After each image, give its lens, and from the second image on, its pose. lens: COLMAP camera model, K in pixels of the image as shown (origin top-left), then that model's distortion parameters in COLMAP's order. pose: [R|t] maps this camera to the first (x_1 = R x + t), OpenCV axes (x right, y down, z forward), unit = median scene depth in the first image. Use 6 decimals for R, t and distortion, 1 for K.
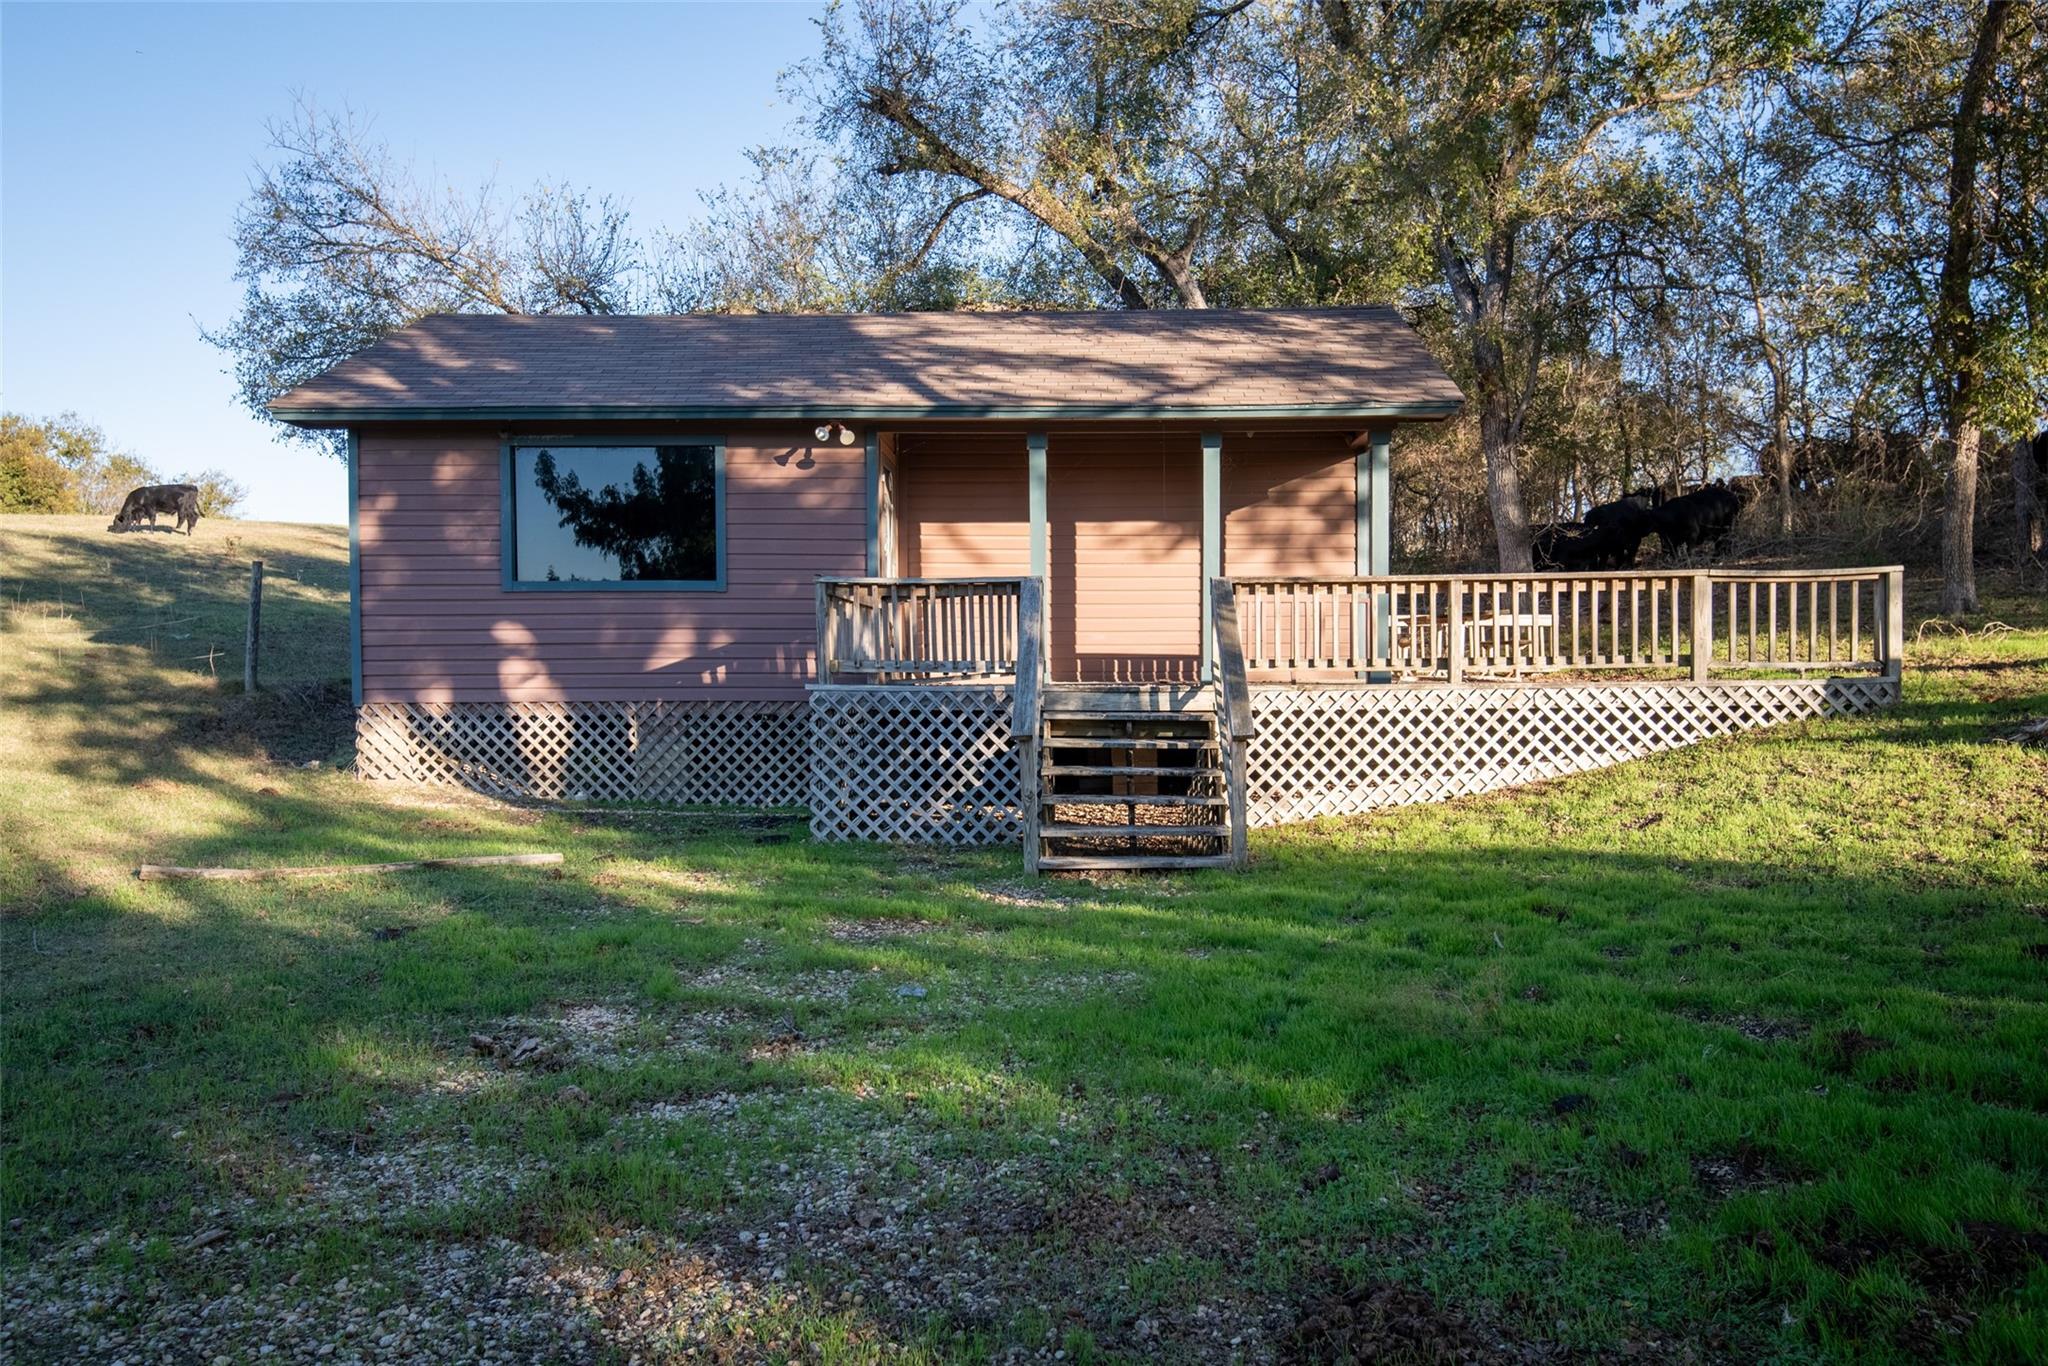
lens RADIAL K [[1584.2, 0, 1024.3], [0, 1584.2, 679.6], [0, 0, 1]] dist [0.054985, -0.001311]
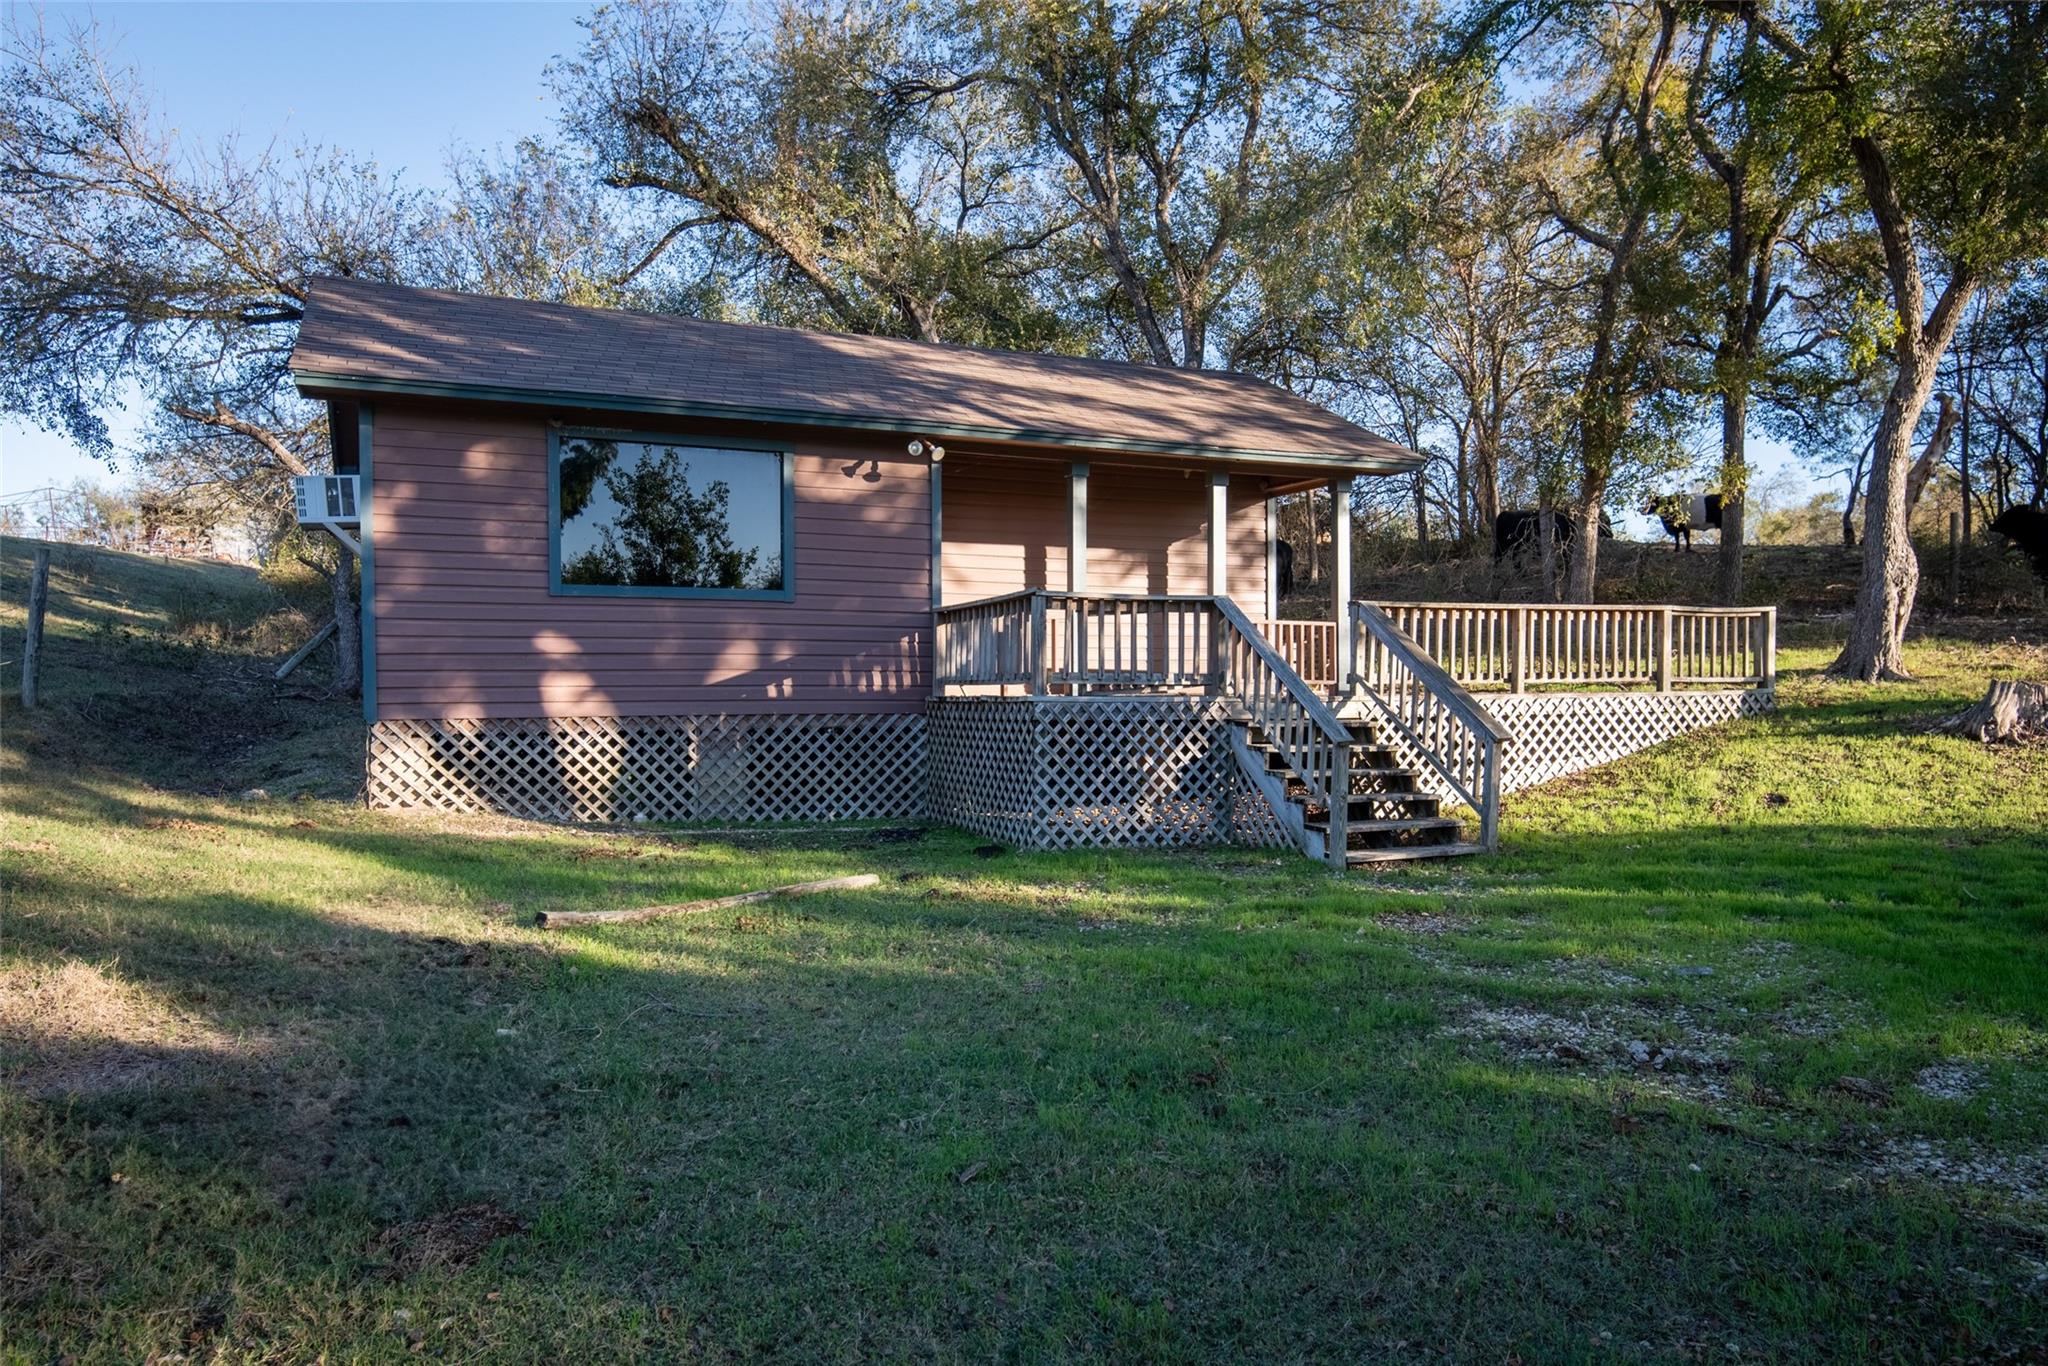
lens RADIAL K [[1442.4, 0, 1024.2], [0, 1442.4, 687.1], [0, 0, 1]] dist [0.034826, 0.003120]
pose [[0.901985, 0.000940, 0.431766, -0.441681], [0.002671, 0.999966, -0.007758, 0.003998], [-0.431758, 0.008151, 0.901953, 0.136282]]
